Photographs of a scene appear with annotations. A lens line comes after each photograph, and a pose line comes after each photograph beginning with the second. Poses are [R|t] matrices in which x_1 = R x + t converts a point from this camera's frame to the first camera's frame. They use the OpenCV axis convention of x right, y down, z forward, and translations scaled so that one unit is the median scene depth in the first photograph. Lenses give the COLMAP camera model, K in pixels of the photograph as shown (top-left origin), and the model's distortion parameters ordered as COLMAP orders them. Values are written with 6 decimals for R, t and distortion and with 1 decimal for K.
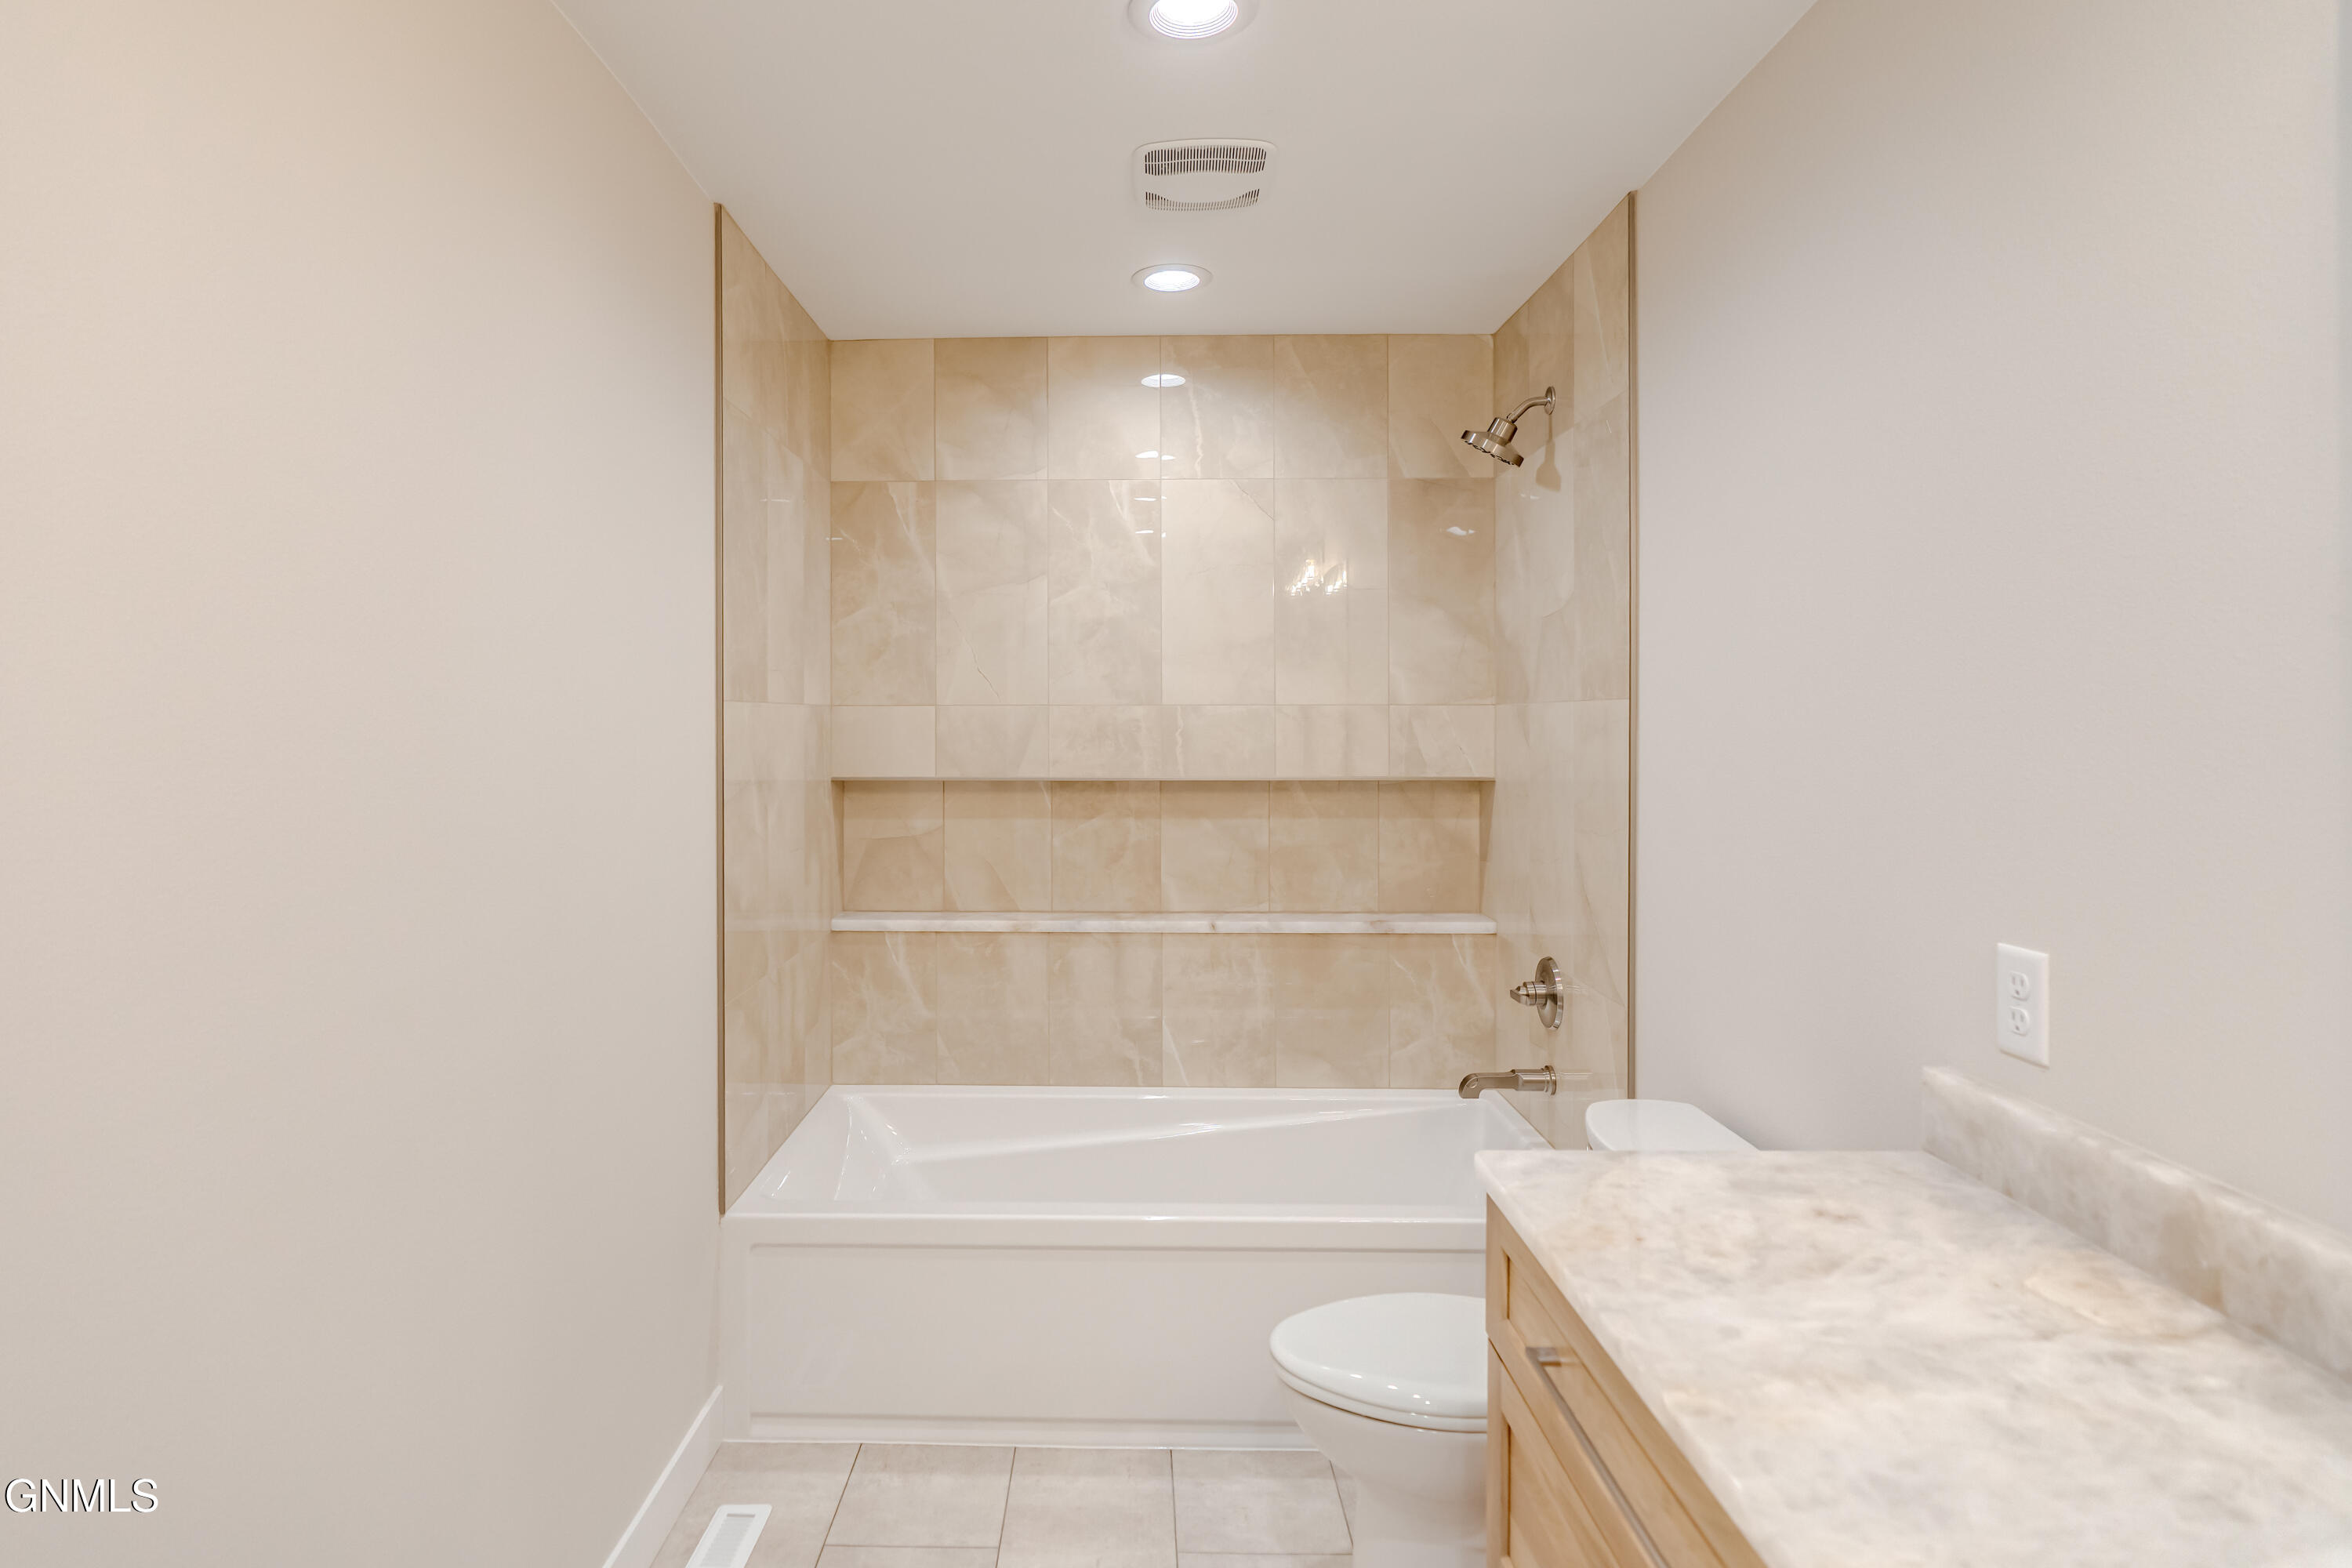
lens RADIAL K [[1209.5, 0, 1100.2], [0, 1209.5, 736.4], [0, 0, 1]] dist [-0.003067, 0.000333]
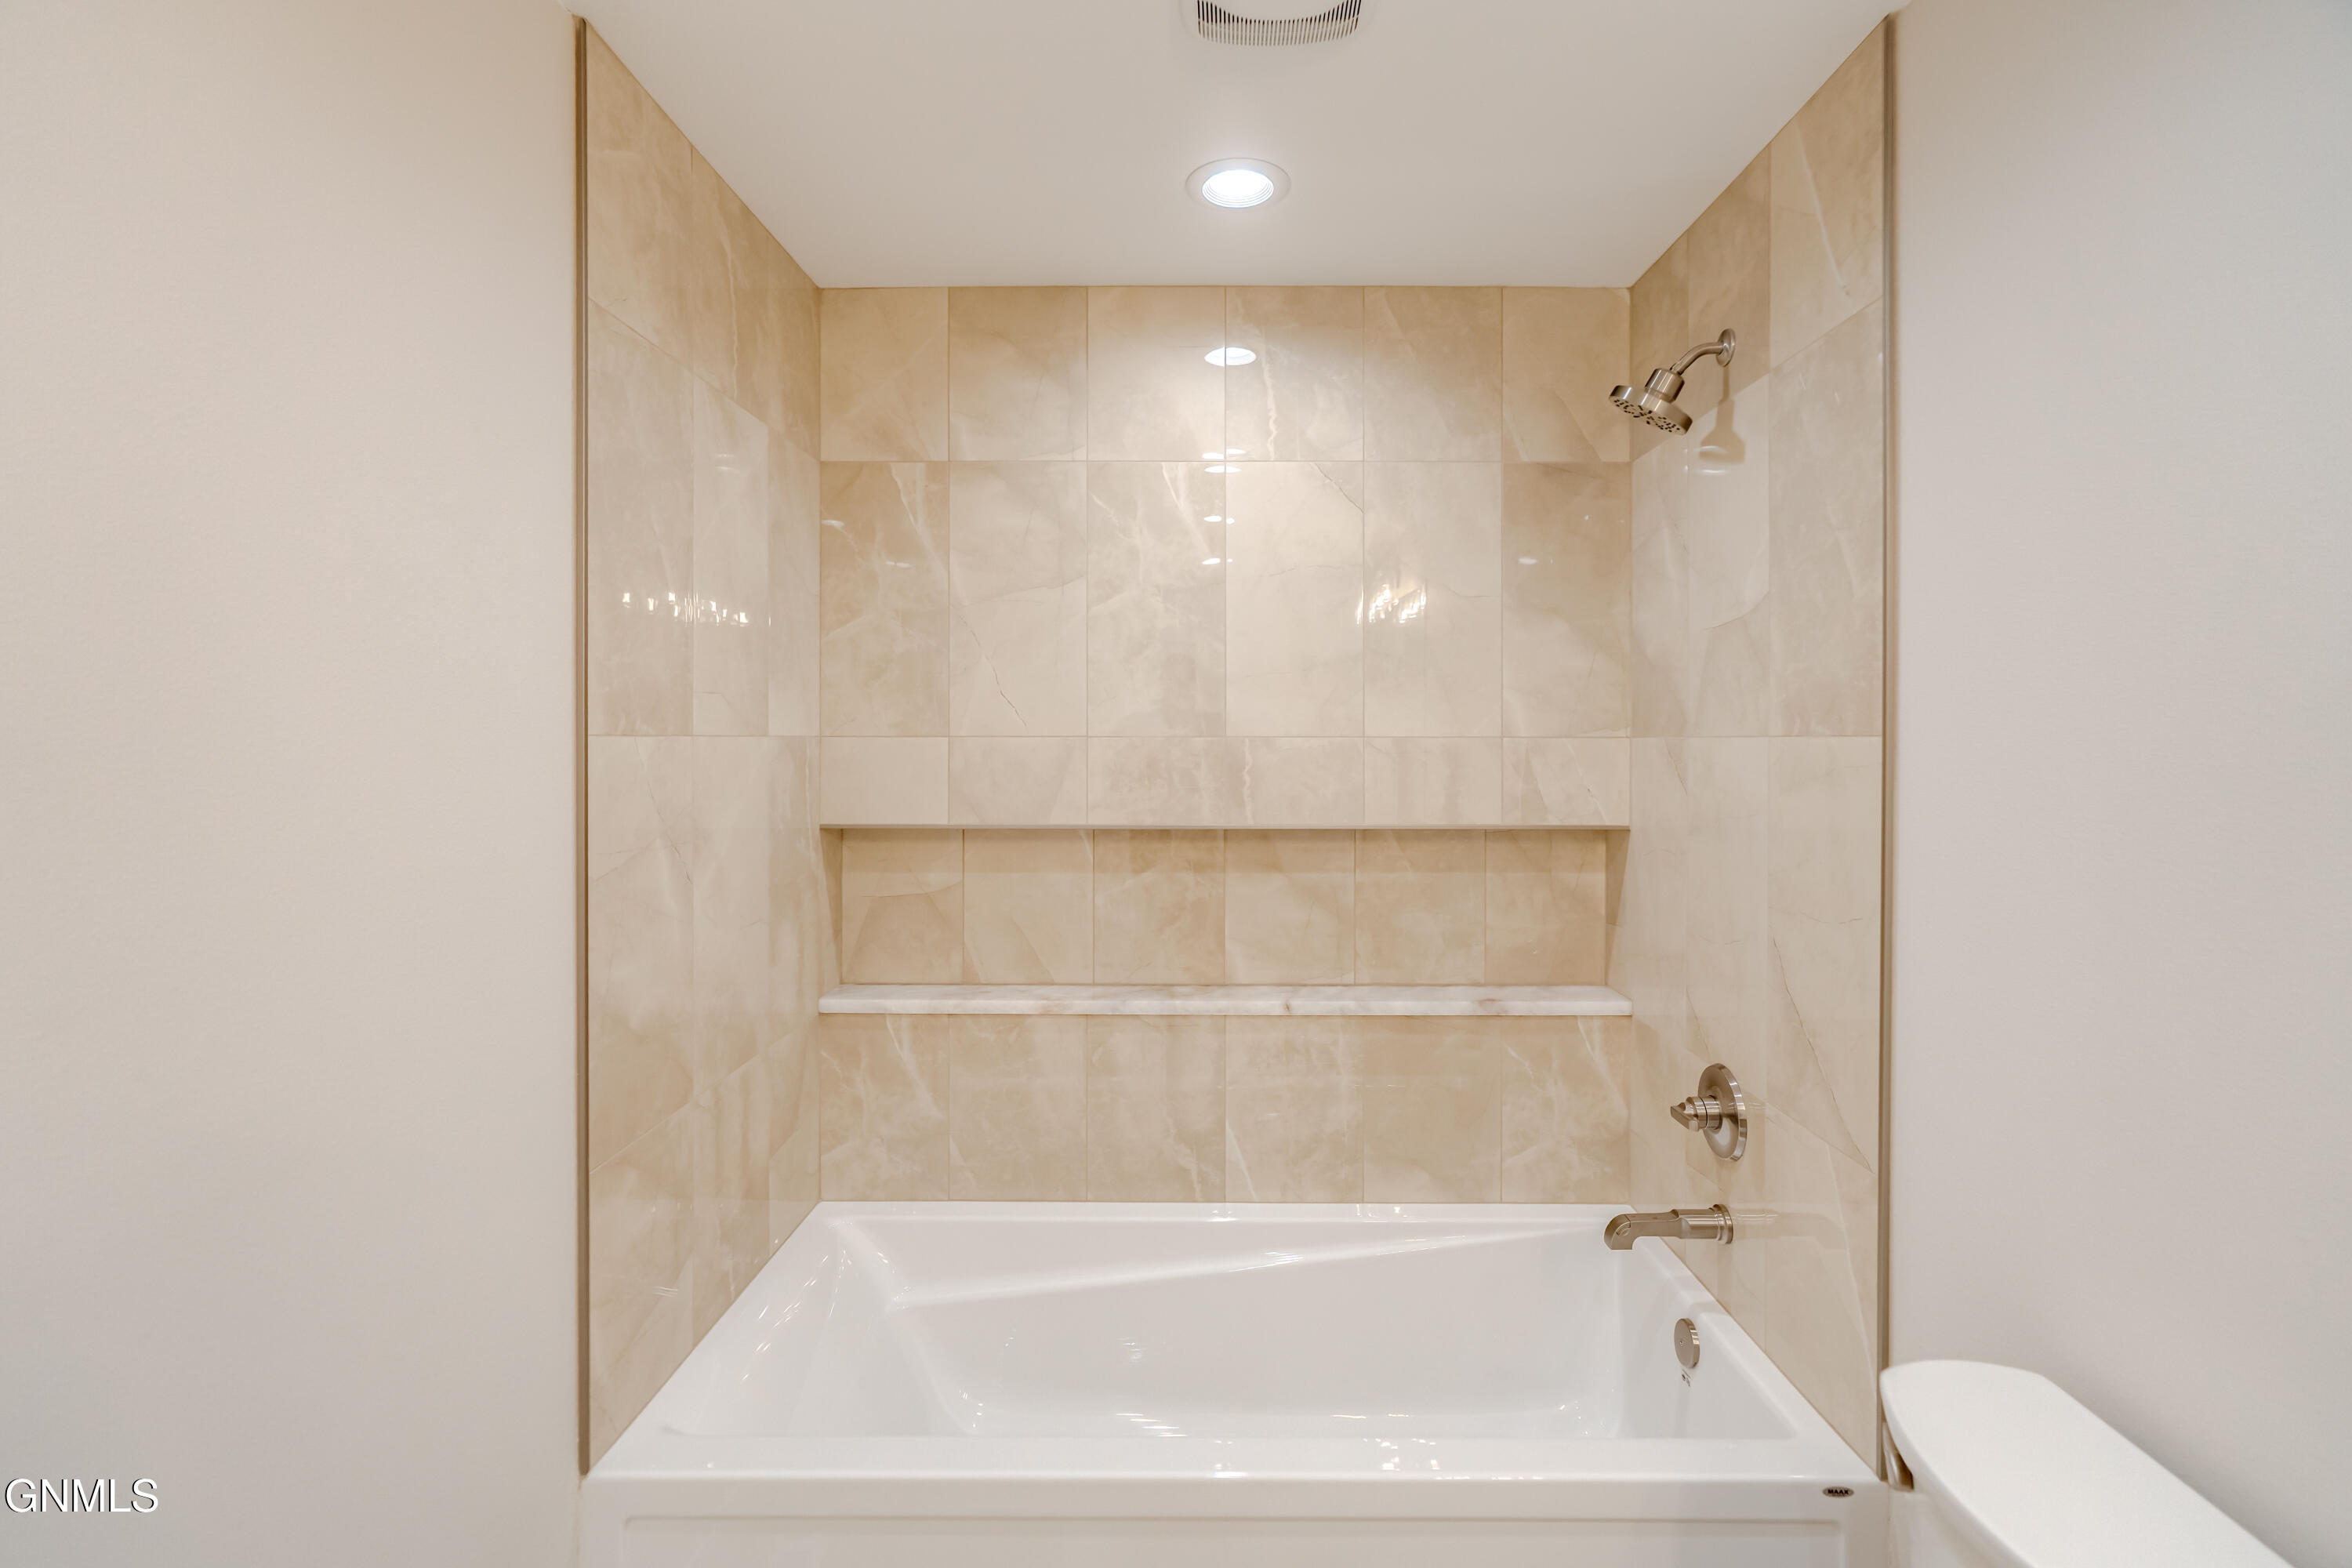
lens RADIAL K [[1084.7, 0, 1181.8], [0, 1084.7, 754.4], [0, 0, 1]] dist [-0.008638, 0.001649]
pose [[0.999995, 0.002954, 0.001227, 0.020152], [-0.002953, 0.999995, -0.001166, -0.013057], [-0.001230, 0.001163, 0.999999, 0.265331]]
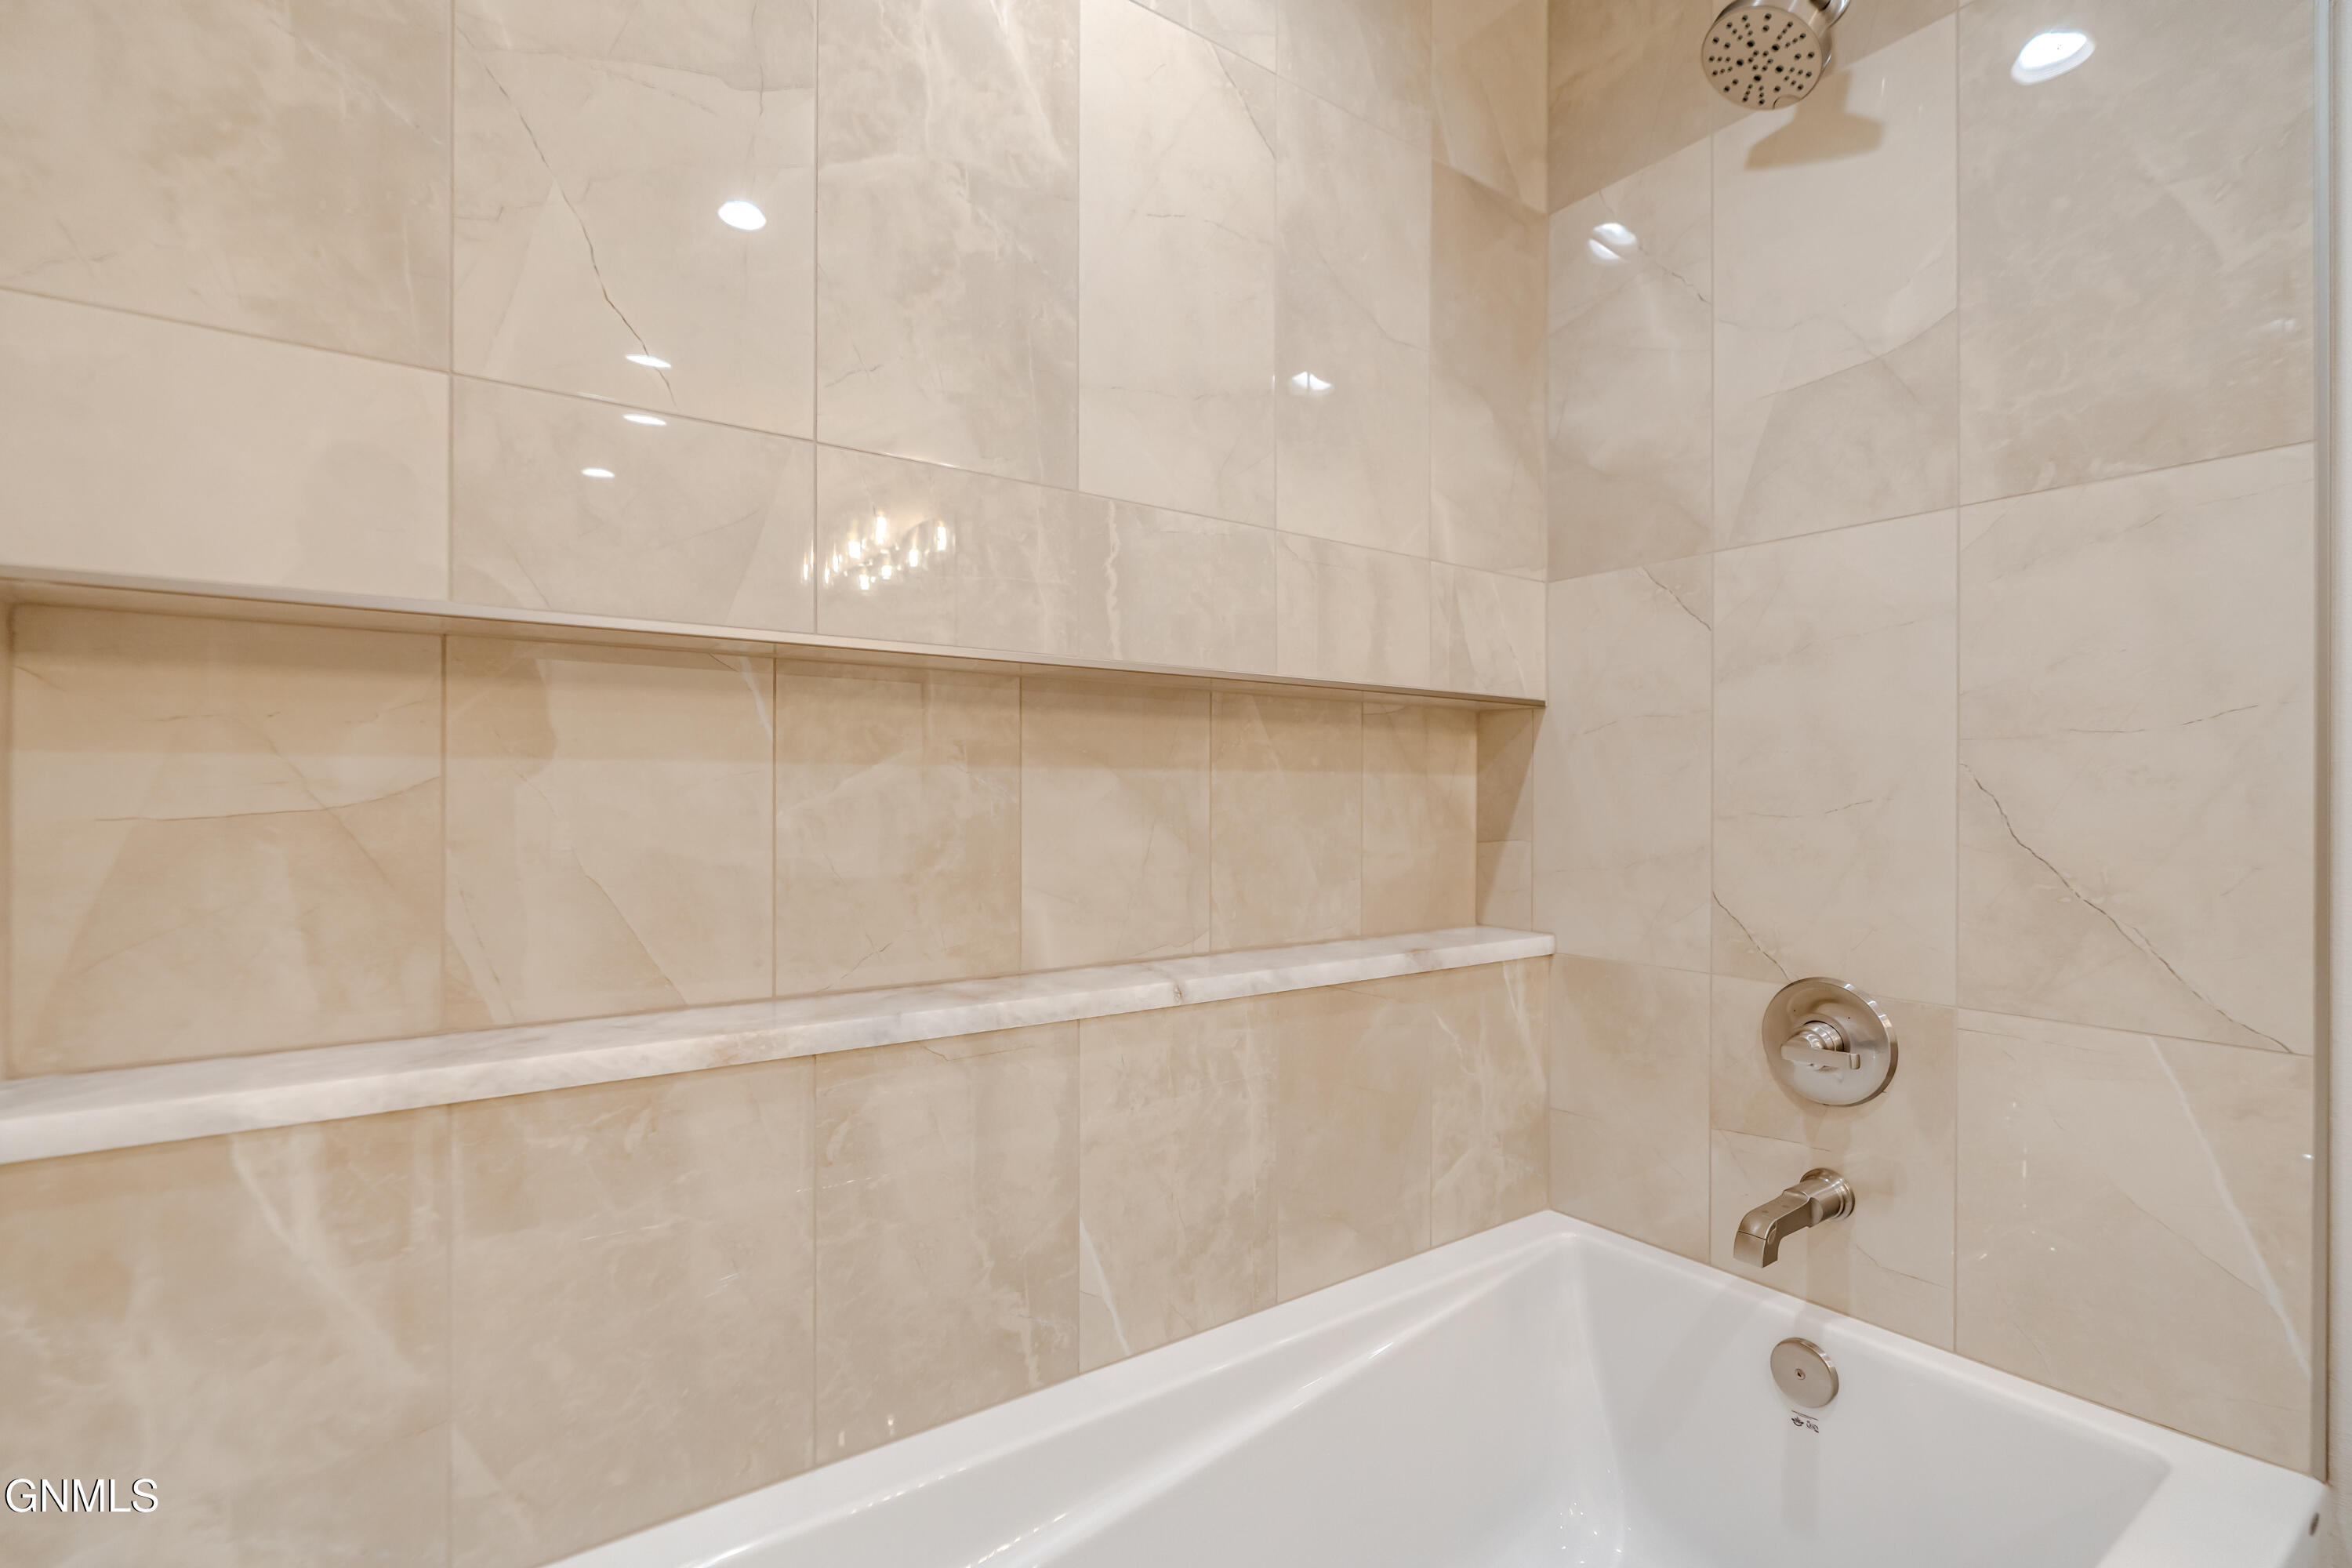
lens RADIAL K [[1121.3, 0, 1231.0], [0, 1121.3, 785.5], [0, 0, 1]] dist [-0.008368, 0.001292]
pose [[0.803671, 0.002571, 0.595068, -0.143533], [0.003548, 0.999952, -0.009112, 0.082929], [-0.595063, 0.009434, 0.803624, 0.645017]]
